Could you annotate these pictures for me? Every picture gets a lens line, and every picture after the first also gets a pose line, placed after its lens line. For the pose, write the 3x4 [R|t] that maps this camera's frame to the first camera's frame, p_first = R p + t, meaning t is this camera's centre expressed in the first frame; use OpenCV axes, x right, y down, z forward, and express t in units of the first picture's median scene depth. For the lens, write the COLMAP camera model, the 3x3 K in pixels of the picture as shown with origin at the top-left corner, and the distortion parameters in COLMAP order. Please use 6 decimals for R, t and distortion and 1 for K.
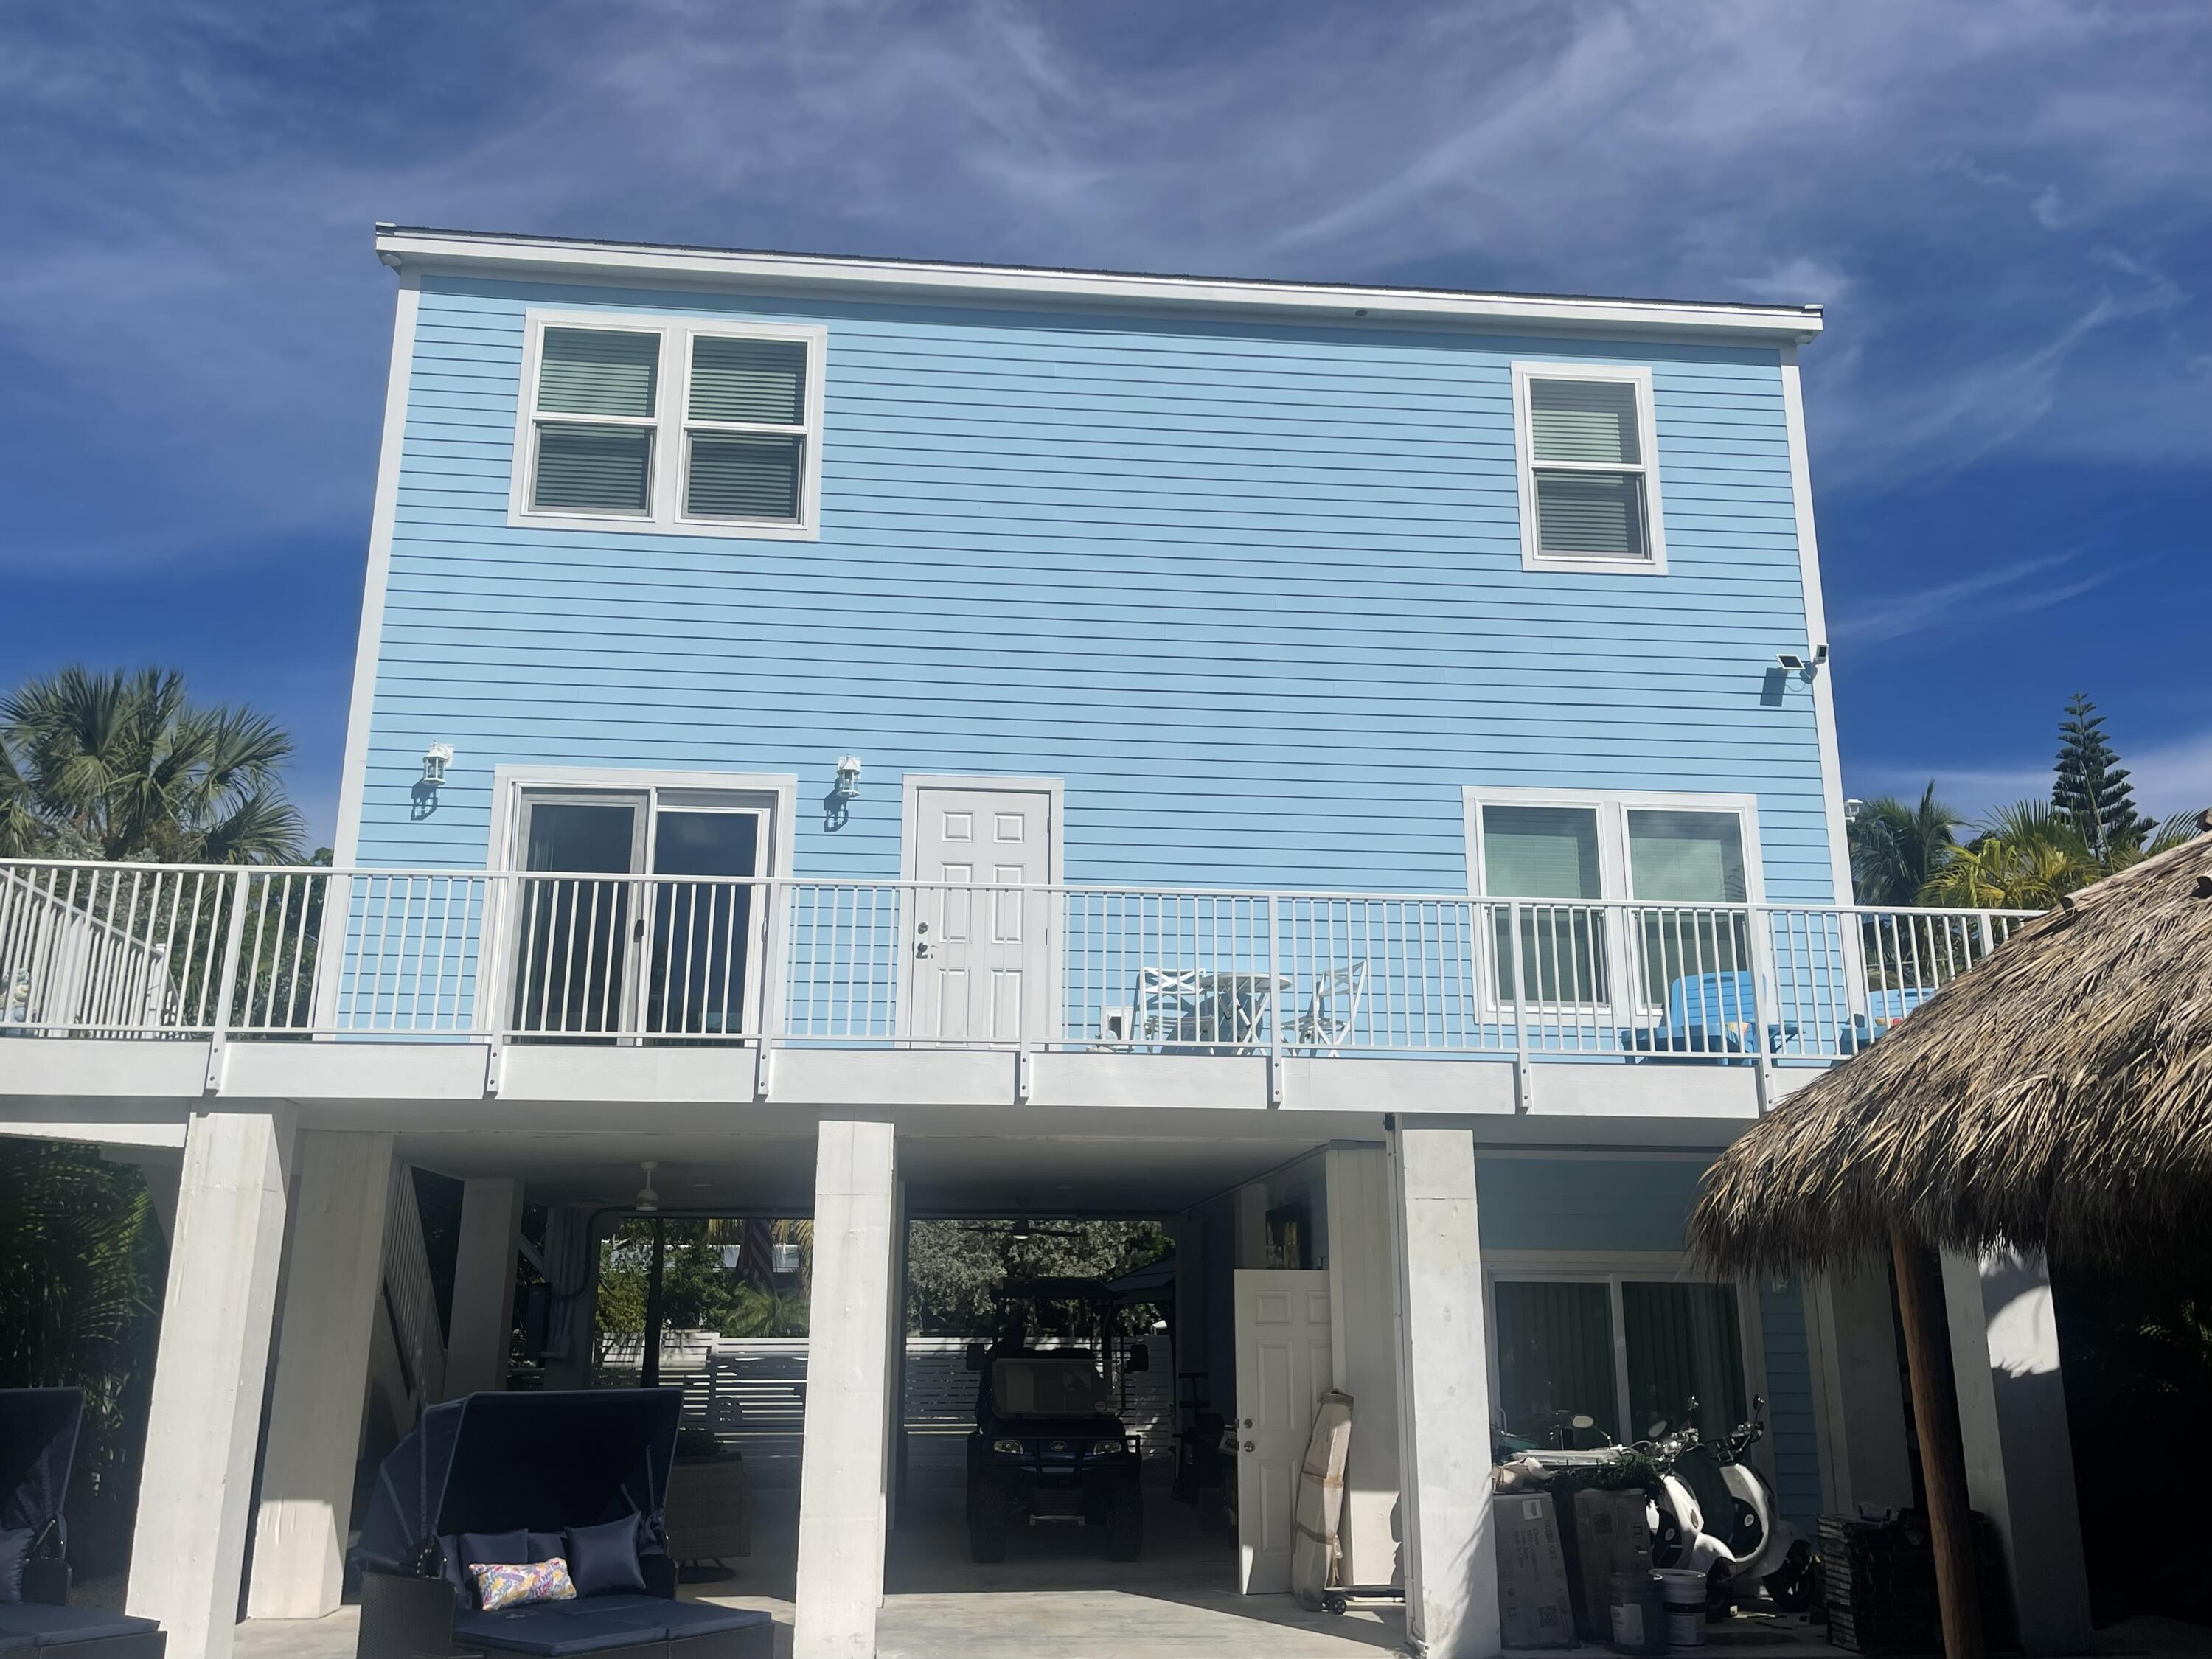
lens RADIAL K [[1830.7, 0, 1106.0], [0, 1830.7, 830.9], [0, 0, 1]] dist [0.132399, -0.152450]
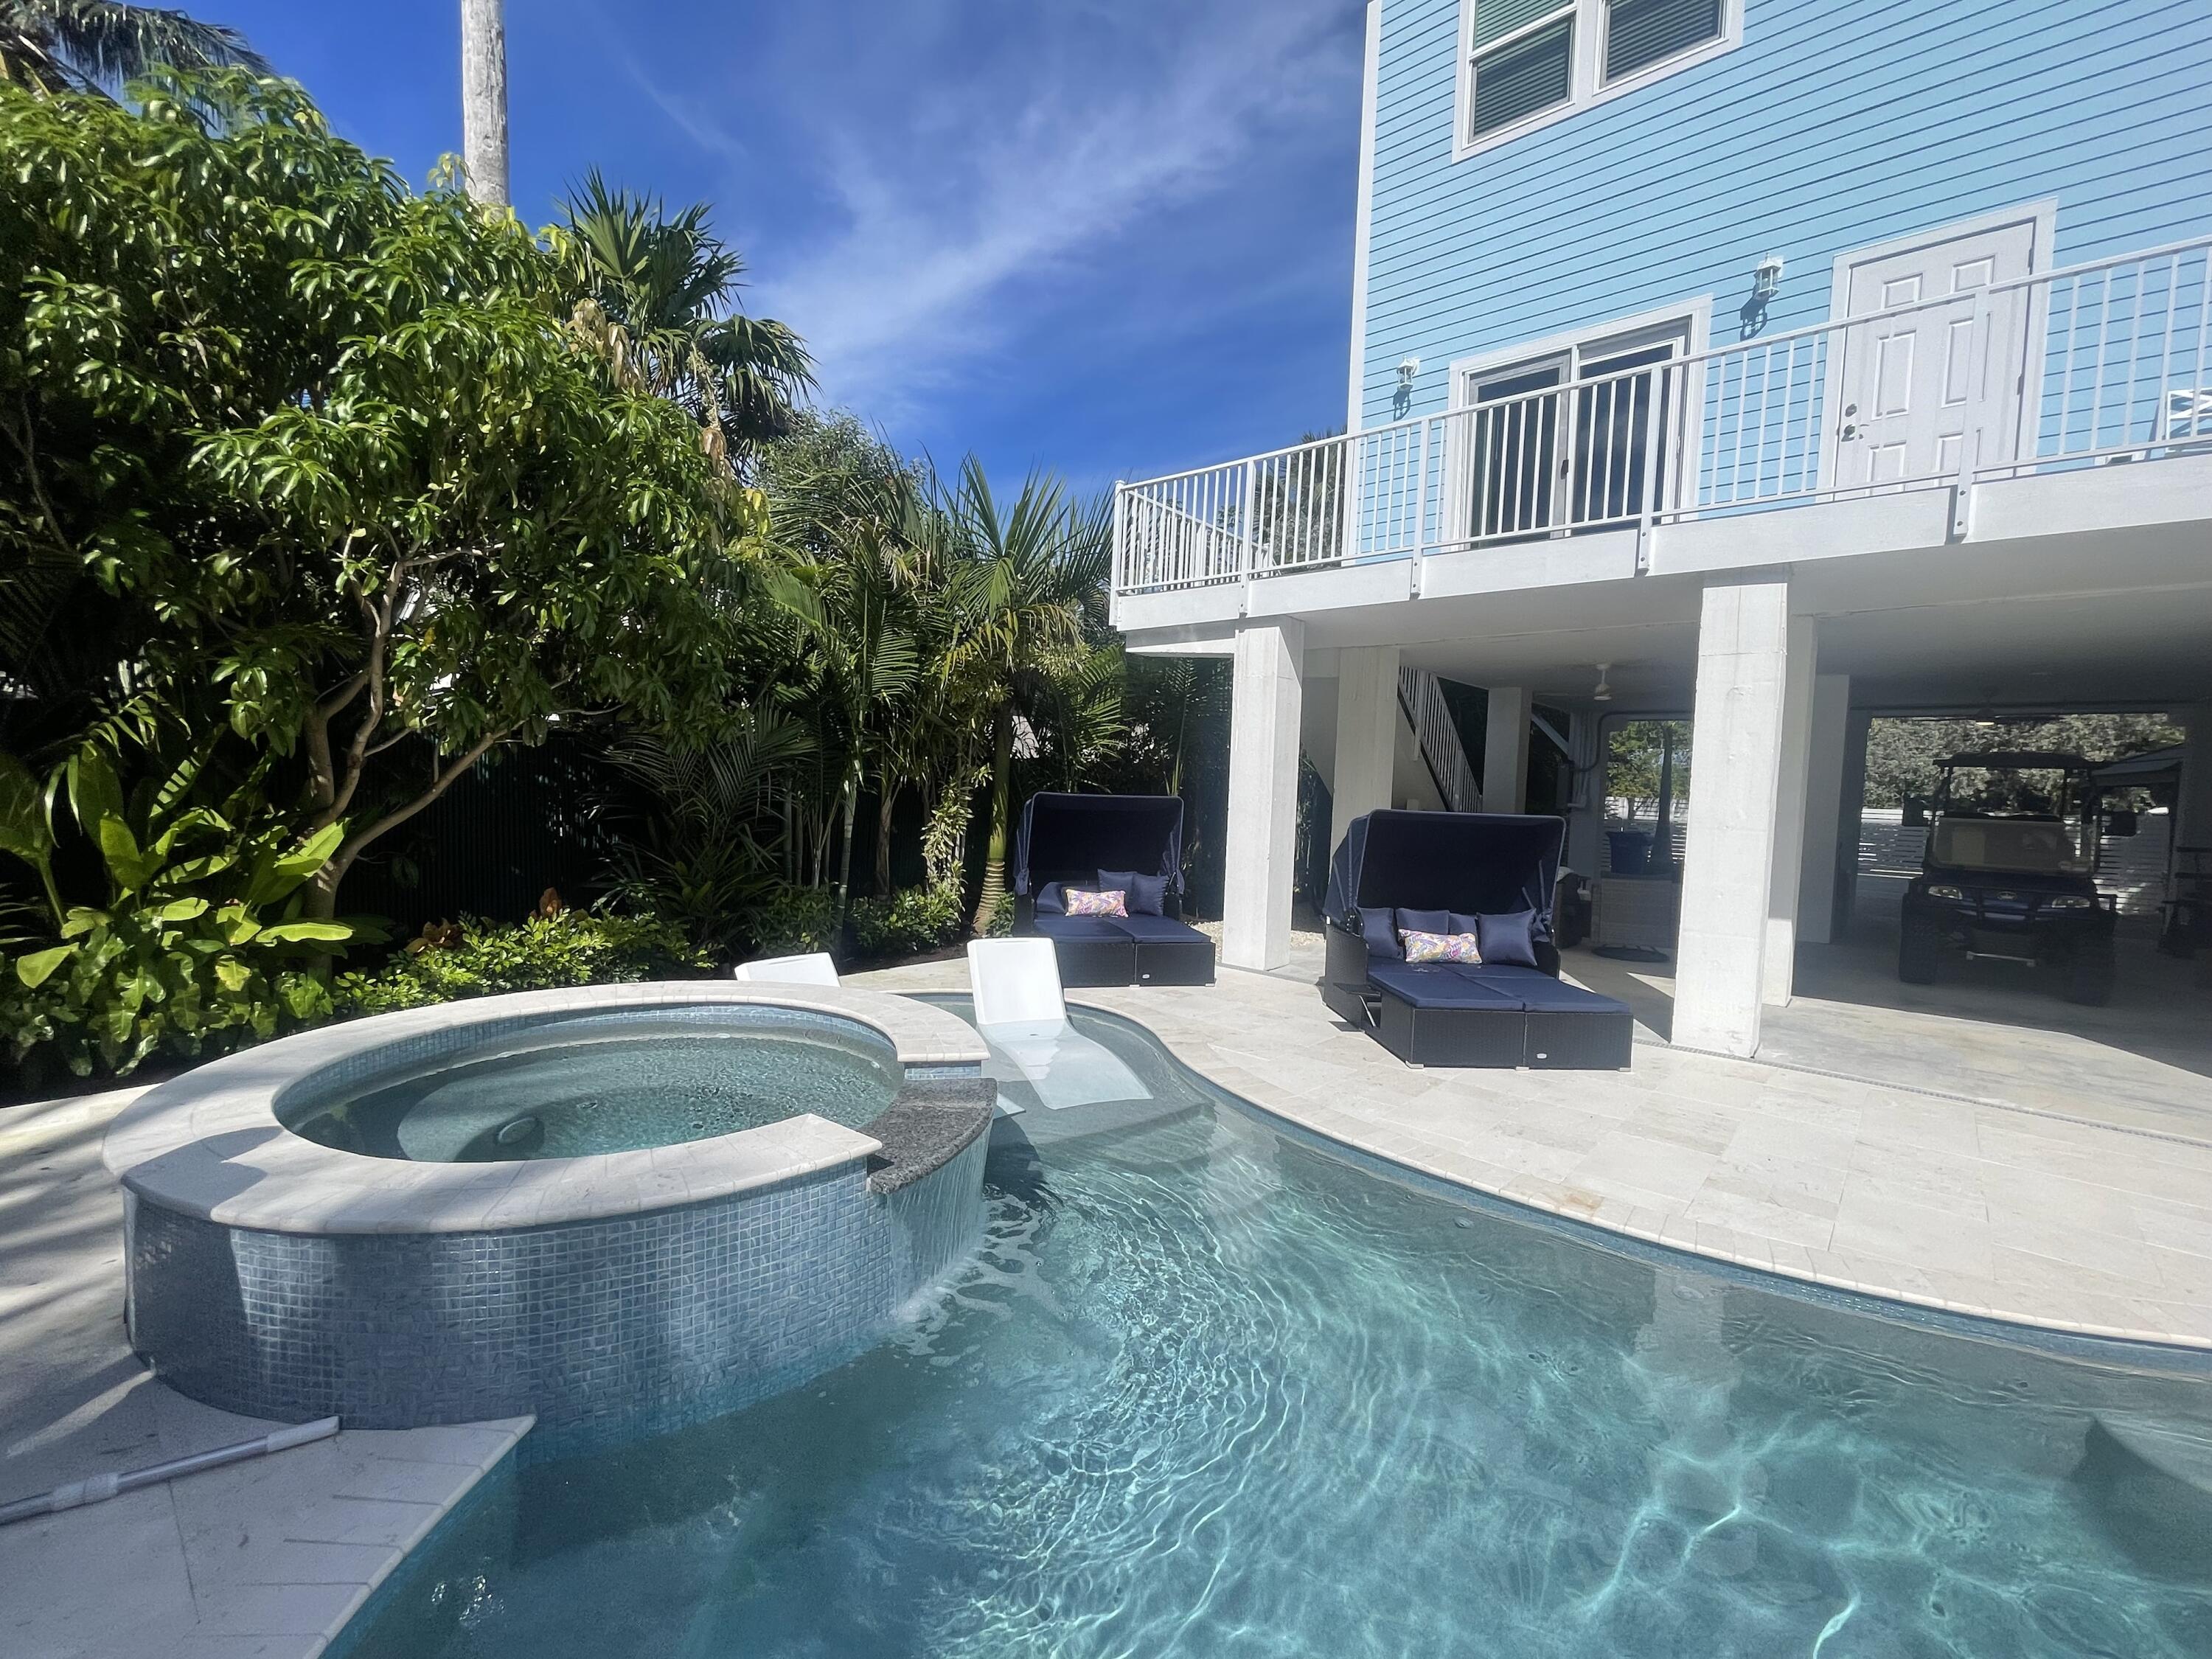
lens RADIAL K [[956.7, 0, 1108.3], [0, 956.7, 841.5], [0, 0, 1]] dist [0.002022, -0.000405]
pose [[0.694726, 0.059594, -0.716802, 0.009691], [0.156773, 0.960057, 0.231762, 0.096286], [0.701982, -0.273386, 0.657633, 0.294441]]
